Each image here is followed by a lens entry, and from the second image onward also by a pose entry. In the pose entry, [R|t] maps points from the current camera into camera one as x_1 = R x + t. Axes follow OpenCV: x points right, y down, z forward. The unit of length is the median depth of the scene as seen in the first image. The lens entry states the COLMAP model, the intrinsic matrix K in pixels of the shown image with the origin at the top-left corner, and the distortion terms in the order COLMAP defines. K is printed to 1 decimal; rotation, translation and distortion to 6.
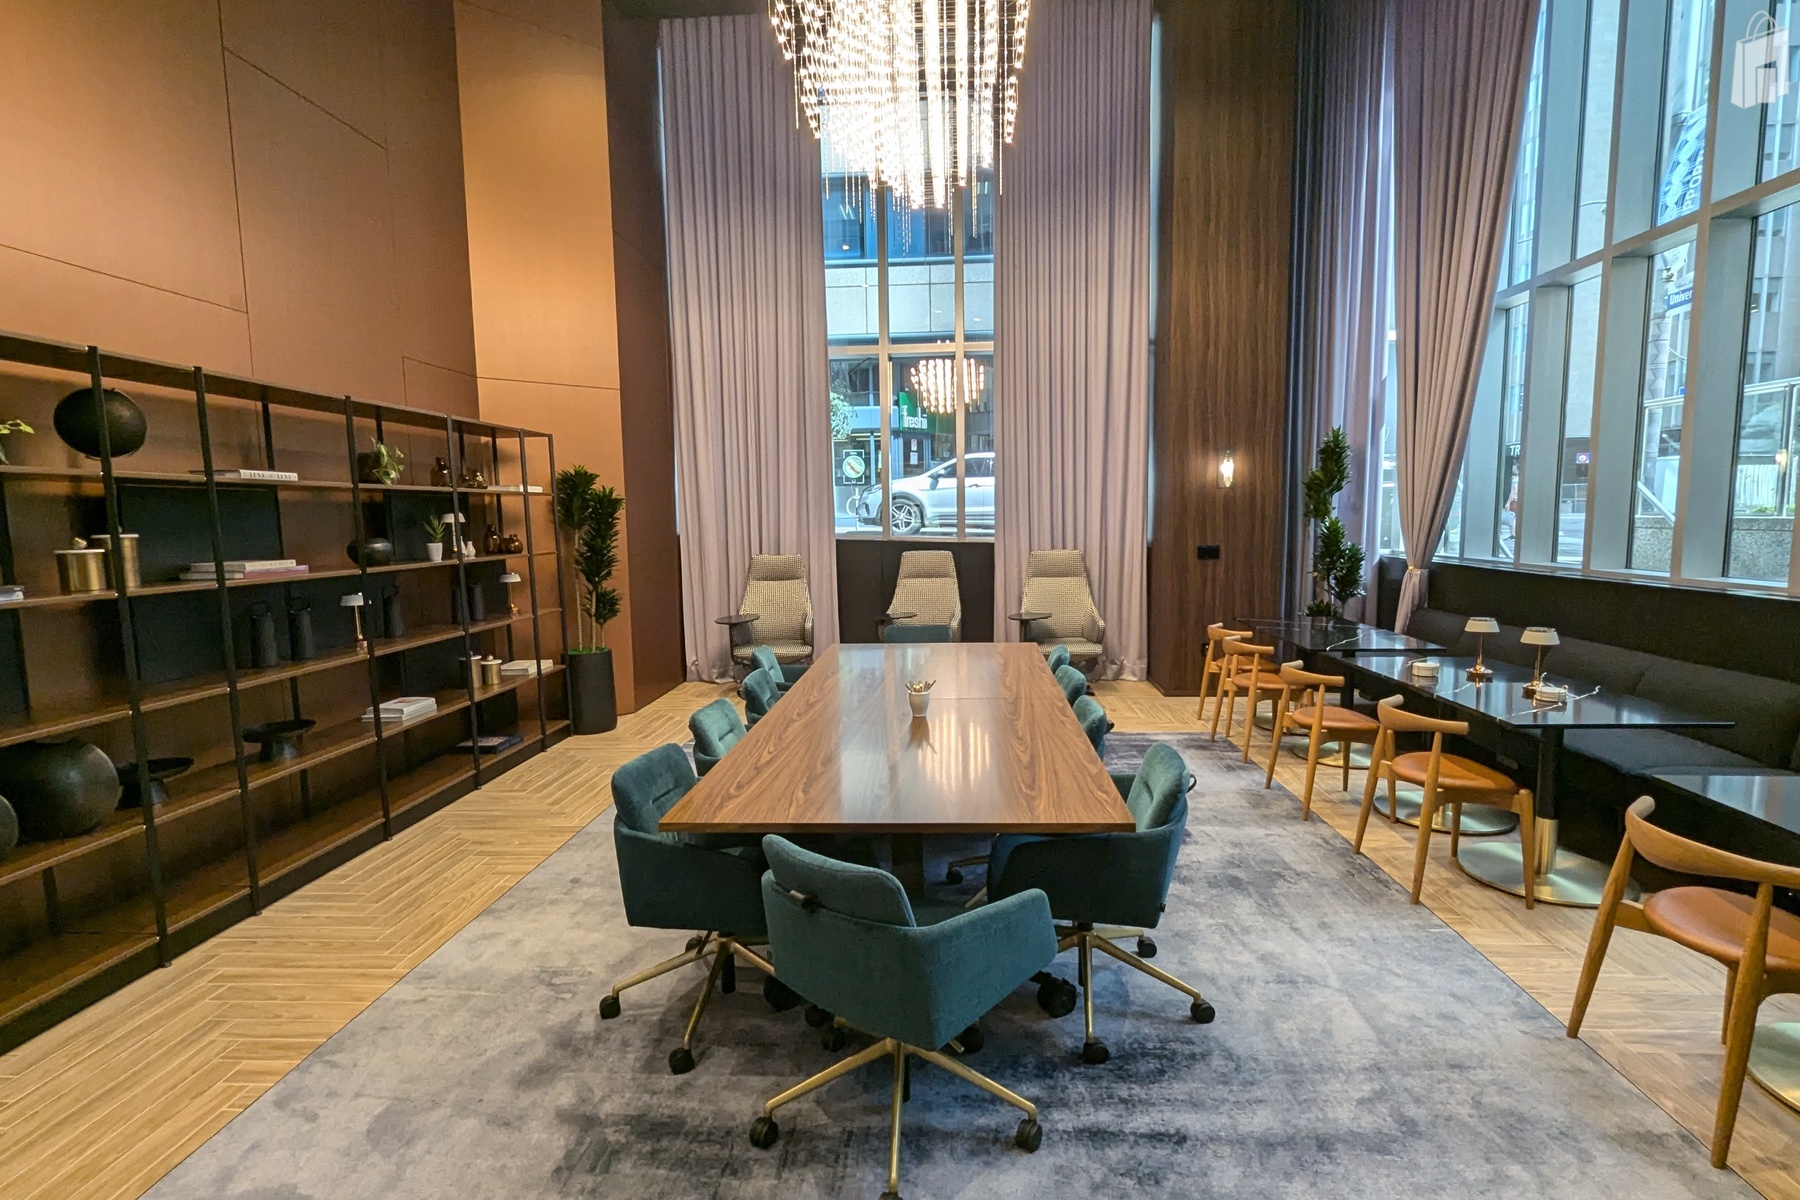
lens RADIAL K [[877.6, 0, 909.5], [0, 877.6, 608.0], [0, 0, 1]] dist [-0.001792, -0.000329]
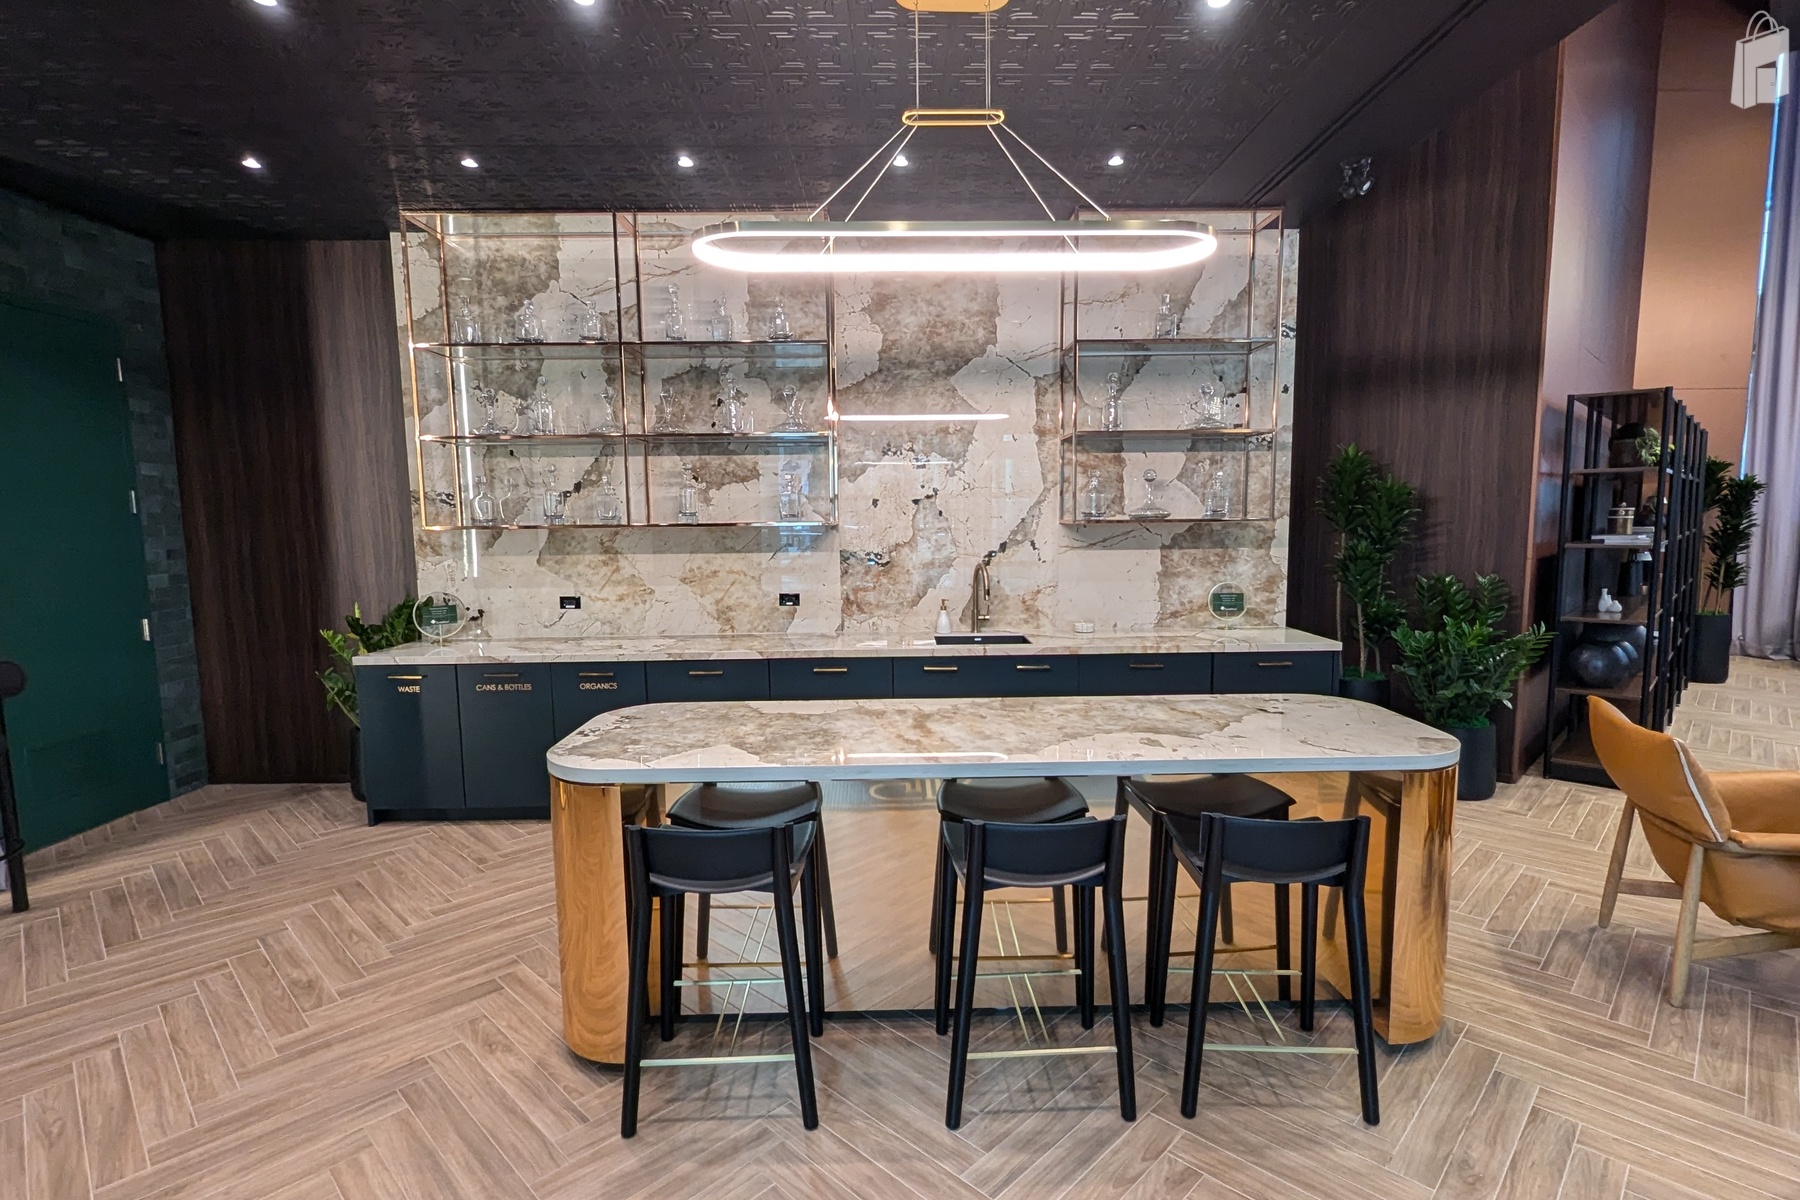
lens RADIAL K [[877.6, 0, 908.2], [0, 877.6, 612.5], [0, 0, 1]] dist [-0.001792, -0.000329]
pose [[0.759037, 0.081930, -0.645872, -0.496177], [-0.069184, 0.996583, 0.045112, 0.081839], [0.647361, 0.010442, 0.762112, -0.708655]]
